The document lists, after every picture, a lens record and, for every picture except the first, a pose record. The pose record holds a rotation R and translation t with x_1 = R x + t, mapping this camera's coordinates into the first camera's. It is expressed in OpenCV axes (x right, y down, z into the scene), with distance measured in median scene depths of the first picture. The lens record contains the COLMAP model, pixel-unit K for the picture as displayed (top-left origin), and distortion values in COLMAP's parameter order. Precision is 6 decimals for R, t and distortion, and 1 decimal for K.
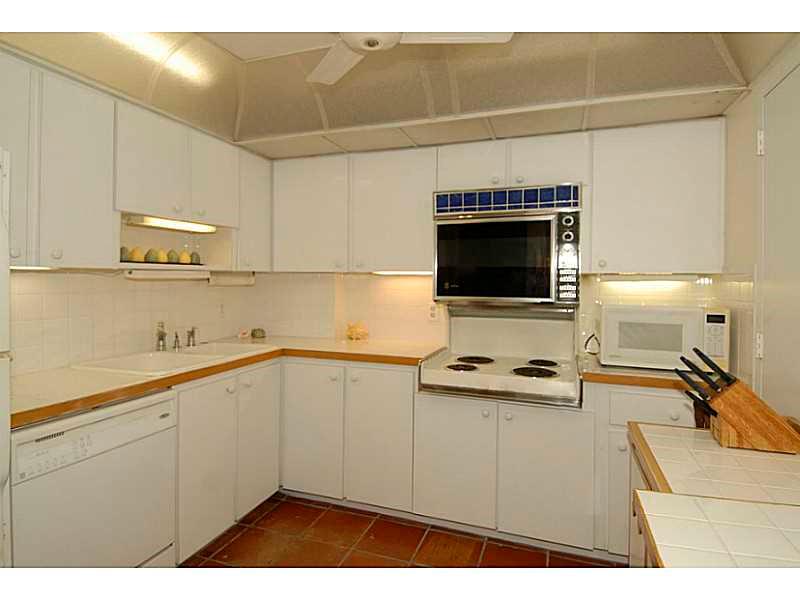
lens RADIAL K [[440.3, 0, 381.5], [0, 440.3, 275.2], [0, 0, 1]] dist [0.048863, -0.039919]
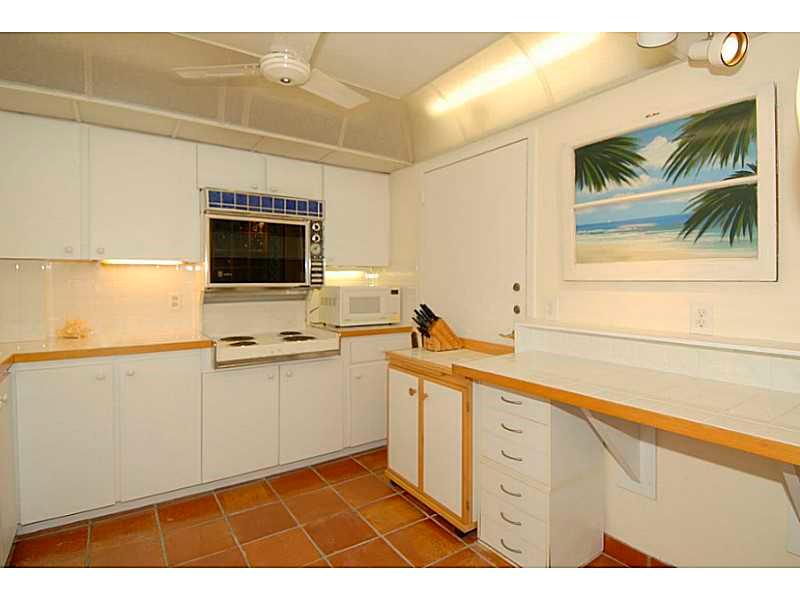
lens RADIAL K [[440.3, 0, 381.5], [0, 440.3, 275.2], [0, 0, 1]] dist [0.048863, -0.039919]
pose [[0.604412, 0.002881, 0.796667, -0.537075], [-0.006207, 0.999980, 0.001093, 0.024858], [-0.796648, -0.005606, 0.604418, 0.003260]]
